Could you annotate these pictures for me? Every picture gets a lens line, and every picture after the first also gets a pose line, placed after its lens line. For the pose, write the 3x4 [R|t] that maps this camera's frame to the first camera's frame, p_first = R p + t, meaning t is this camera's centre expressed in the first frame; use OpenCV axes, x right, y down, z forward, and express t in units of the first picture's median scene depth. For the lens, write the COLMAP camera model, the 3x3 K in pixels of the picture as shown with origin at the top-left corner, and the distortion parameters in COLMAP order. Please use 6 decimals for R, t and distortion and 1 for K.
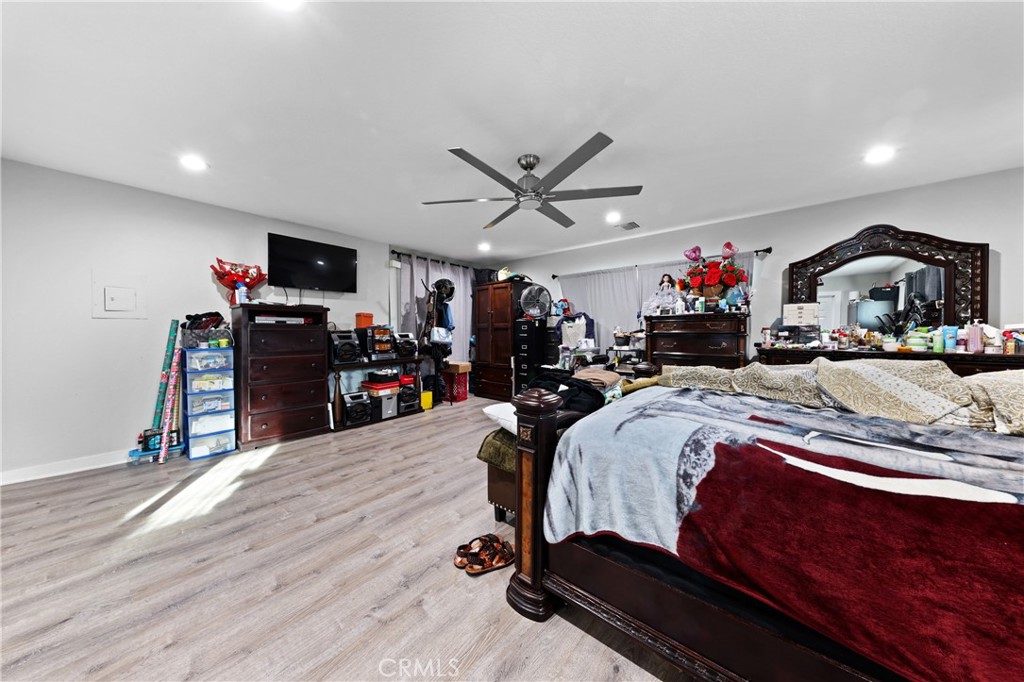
lens RADIAL K [[337.7, 0, 508.0], [0, 337.7, 334.6], [0, 0, 1]] dist [0.005112, -0.001356]
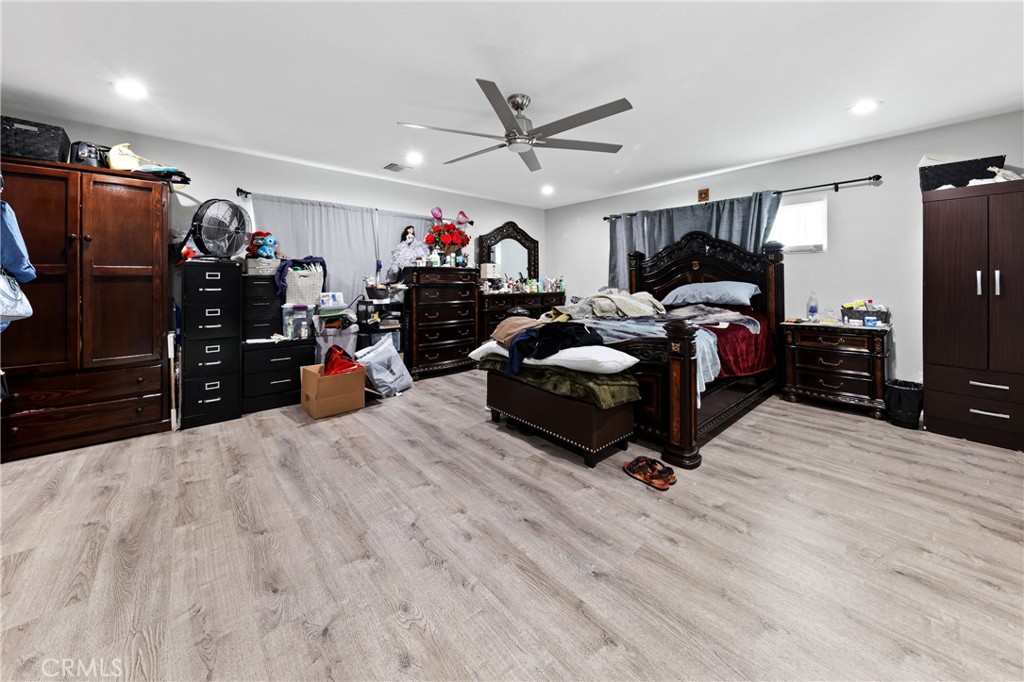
lens RADIAL K [[367.1, 0, 520.9], [0, 367.1, 282.6], [0, 0, 1]] dist [0.016370, -0.000455]
pose [[0.121965, -0.006536, 0.992513, -0.789311], [0.006160, 0.999964, 0.005828, -0.017926], [-0.992515, 0.005403, 0.122001, 0.721925]]
